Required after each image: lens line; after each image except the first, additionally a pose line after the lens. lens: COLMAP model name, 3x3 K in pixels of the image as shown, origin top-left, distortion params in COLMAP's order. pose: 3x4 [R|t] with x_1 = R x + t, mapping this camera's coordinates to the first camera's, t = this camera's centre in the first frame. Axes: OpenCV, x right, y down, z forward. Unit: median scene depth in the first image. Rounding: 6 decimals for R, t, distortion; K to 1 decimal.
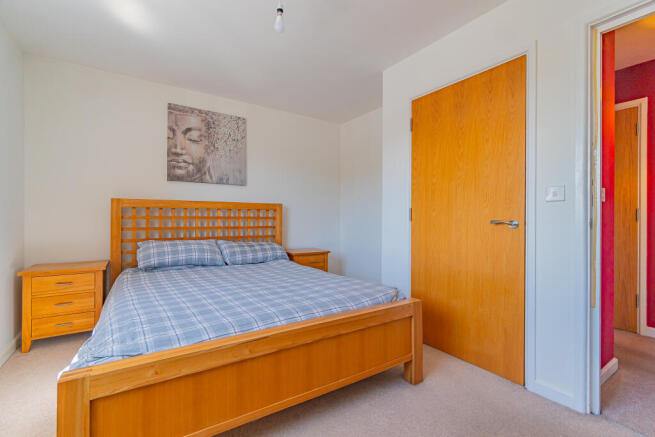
lens RADIAL K [[282.4, 0, 327.5], [0, 282.4, 218.5], [0, 0, 1]] dist [-0.007564, -0.000100]
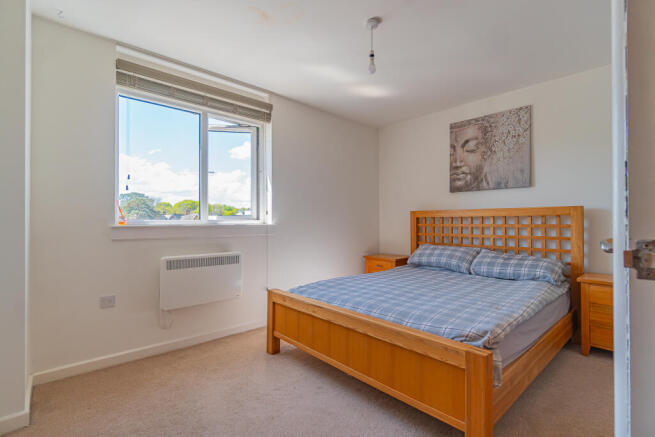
lens RADIAL K [[311.4, 0, 327.5], [0, 311.4, 218.5], [0, 0, 1]] dist [-0.025635, -0.000044]
pose [[0.162665, -0.020819, -0.986462, 0.556482], [-0.002610, 0.999765, -0.021530, -0.003042], [0.986678, 0.006077, 0.162573, 0.303108]]
